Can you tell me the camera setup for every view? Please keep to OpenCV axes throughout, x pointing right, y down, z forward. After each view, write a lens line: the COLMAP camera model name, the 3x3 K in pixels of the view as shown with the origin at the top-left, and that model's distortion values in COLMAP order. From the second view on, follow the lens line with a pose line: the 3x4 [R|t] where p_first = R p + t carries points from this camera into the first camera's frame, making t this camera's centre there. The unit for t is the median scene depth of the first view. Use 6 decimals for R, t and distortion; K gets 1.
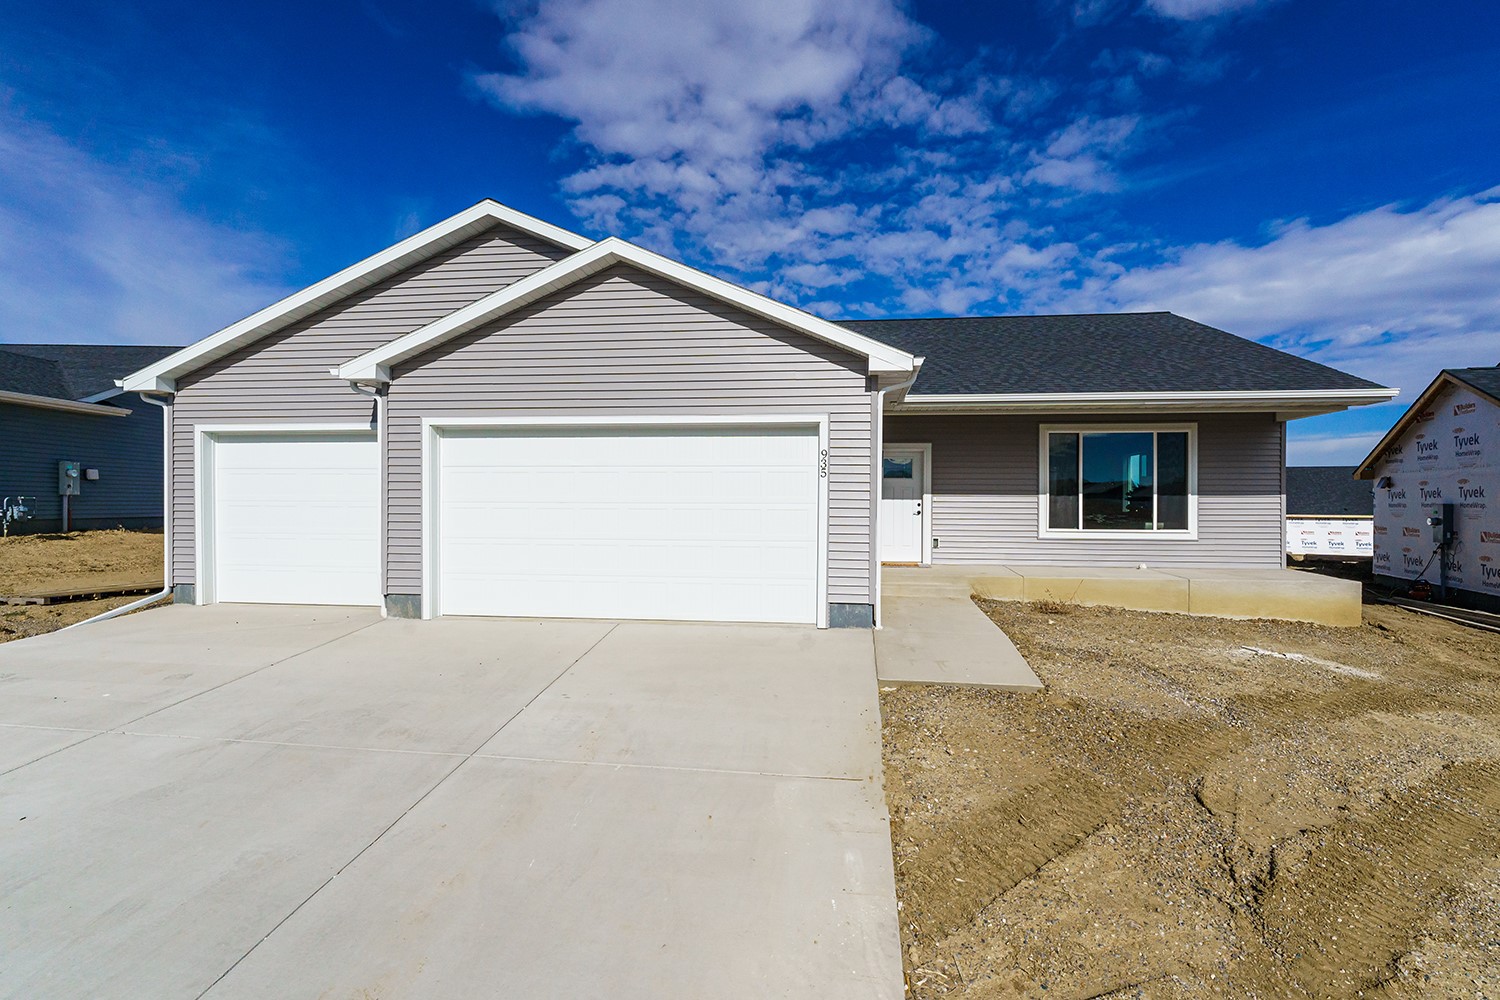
lens RADIAL K [[634.3, 0, 753.0], [0, 634.3, 499.4], [0, 0, 1]] dist [-0.000511, -0.000100]
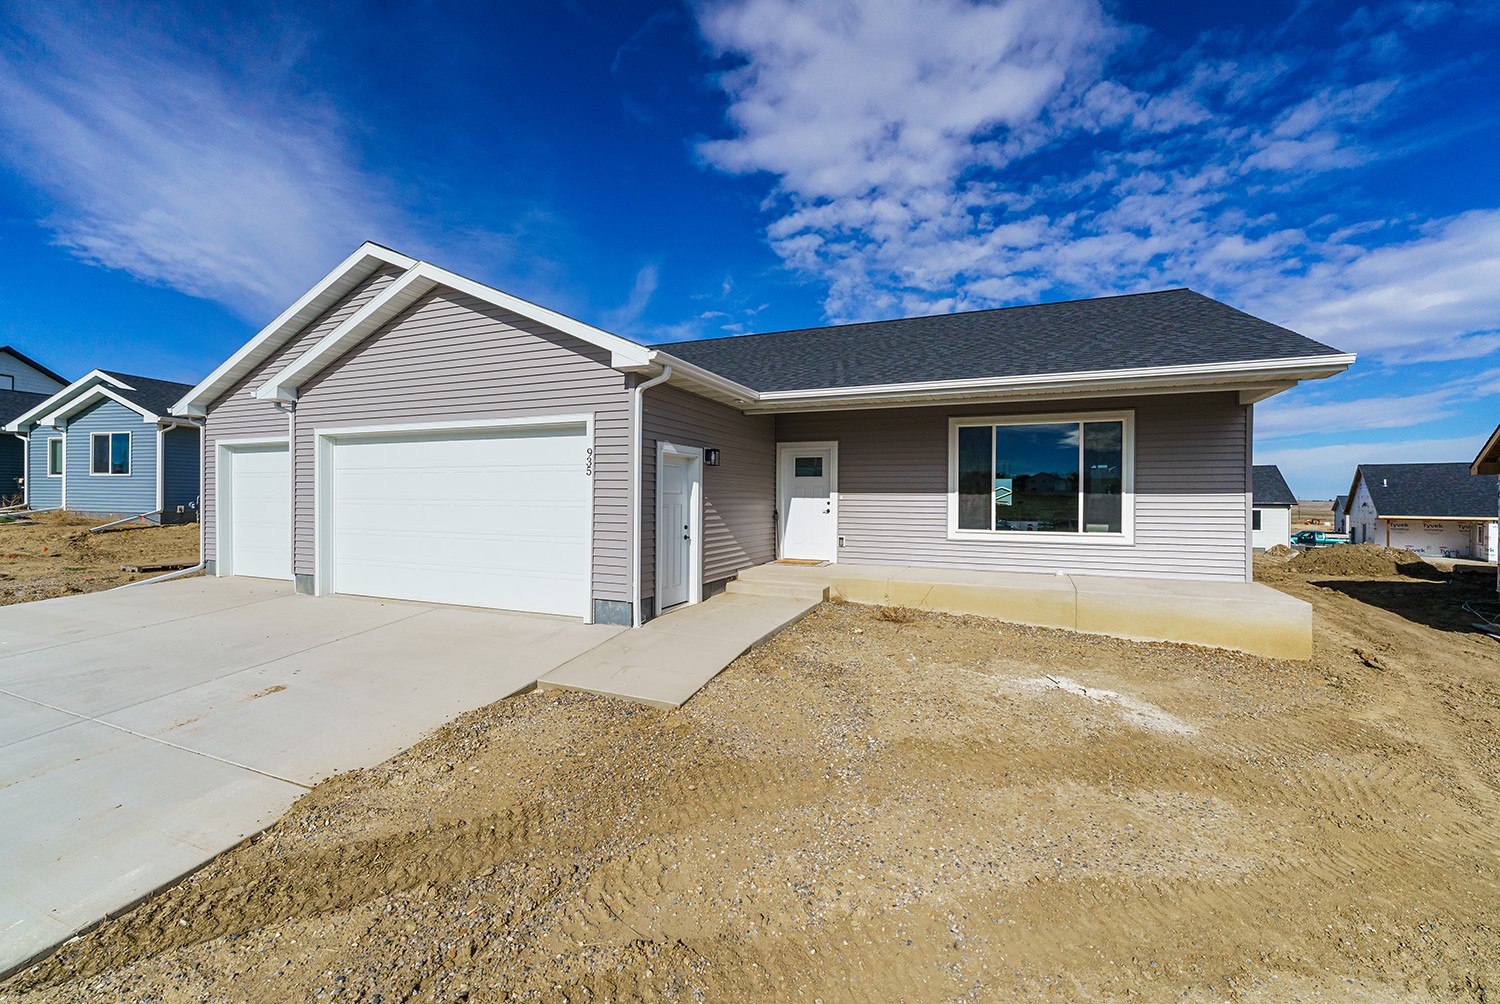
lens RADIAL K [[552.9, 0, 750.0], [0, 552.9, 502.0], [0, 0, 1]] dist [-0.000376, -0.000139]
pose [[0.966719, 0.003722, -0.255814, 0.485612], [-0.001895, 0.999971, 0.007389, 0.000677], [0.255834, -0.006658, 0.966698, 0.171595]]
